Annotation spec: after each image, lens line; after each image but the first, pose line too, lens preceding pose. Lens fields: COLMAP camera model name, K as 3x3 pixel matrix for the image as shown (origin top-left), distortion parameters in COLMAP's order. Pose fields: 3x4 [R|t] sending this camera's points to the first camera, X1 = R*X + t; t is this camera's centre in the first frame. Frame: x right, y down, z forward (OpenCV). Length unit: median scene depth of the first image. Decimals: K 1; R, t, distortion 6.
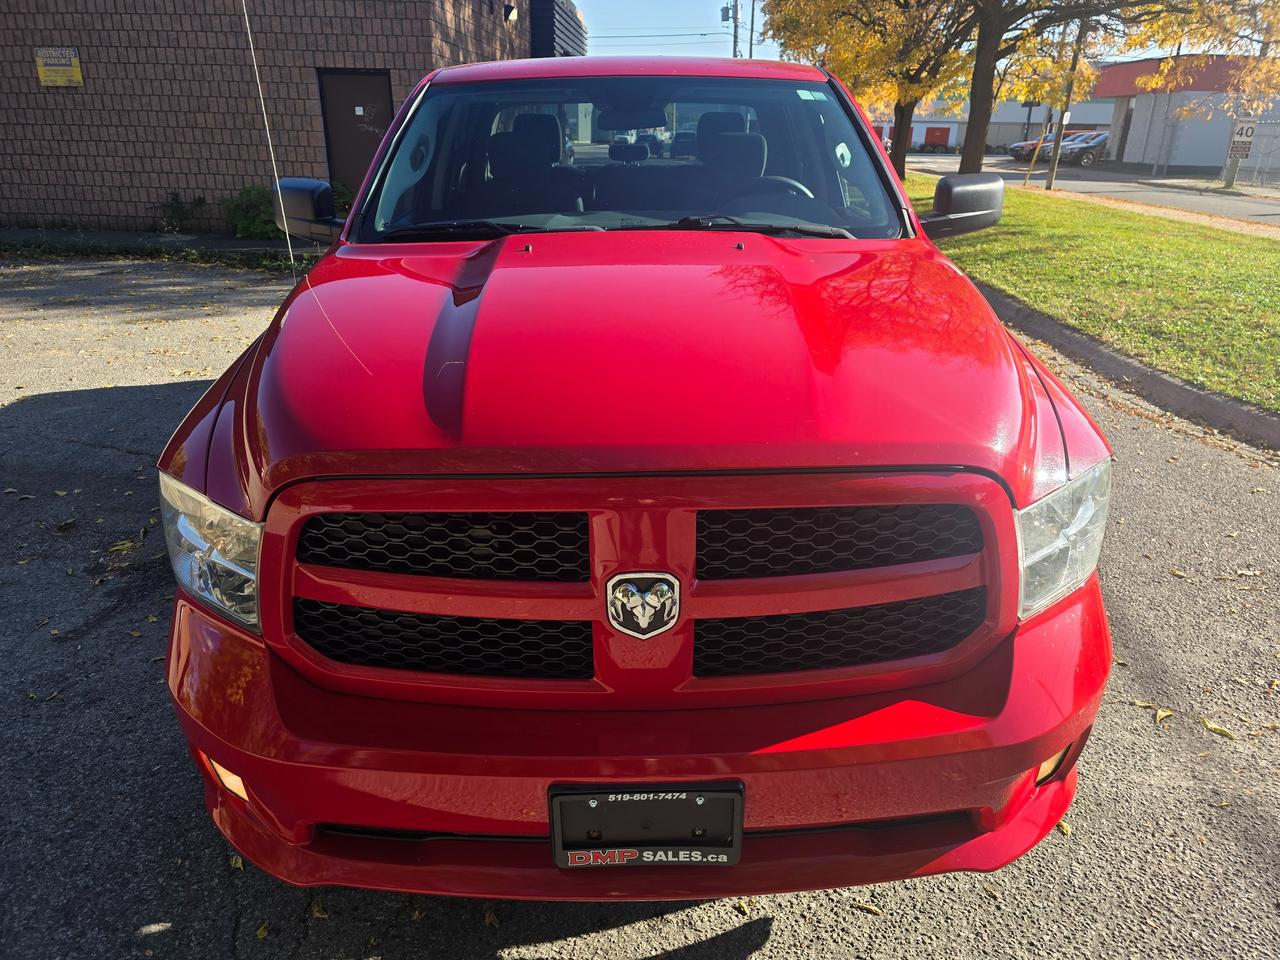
lens RADIAL K [[872.8, 0, 641.7], [0, 872.8, 463.3], [0, 0, 1]] dist [0.038588, -0.044718]
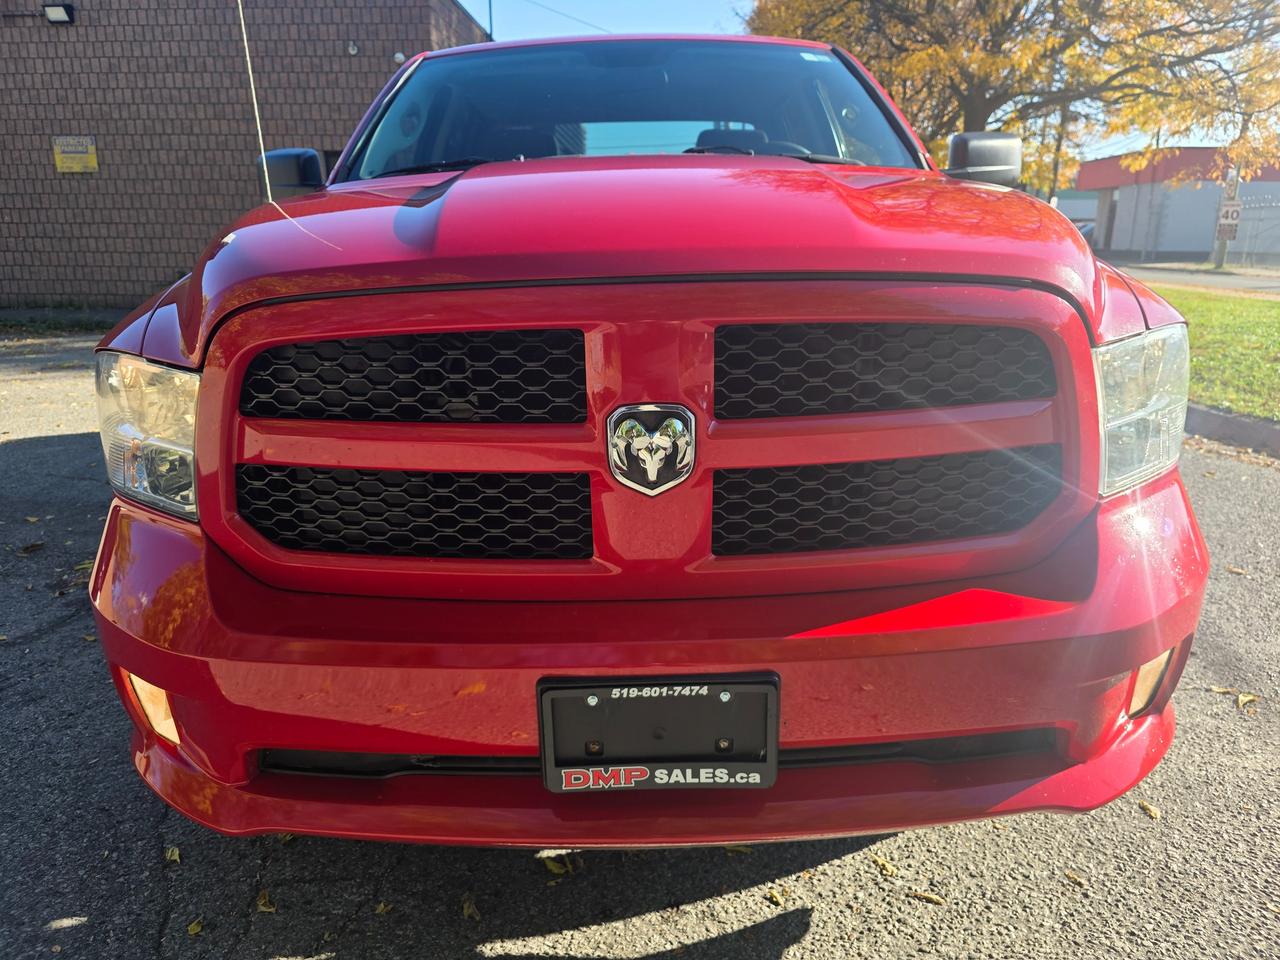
lens RADIAL K [[872.8, 0, 631.8], [0, 872.8, 457.8], [0, 0, 1]] dist [0.038588, -0.044718]
pose [[0.999860, -0.012336, -0.011303, -0.005052], [0.010907, 0.992865, -0.118744, 0.182233], [0.012687, 0.118604, 0.992861, 0.122003]]
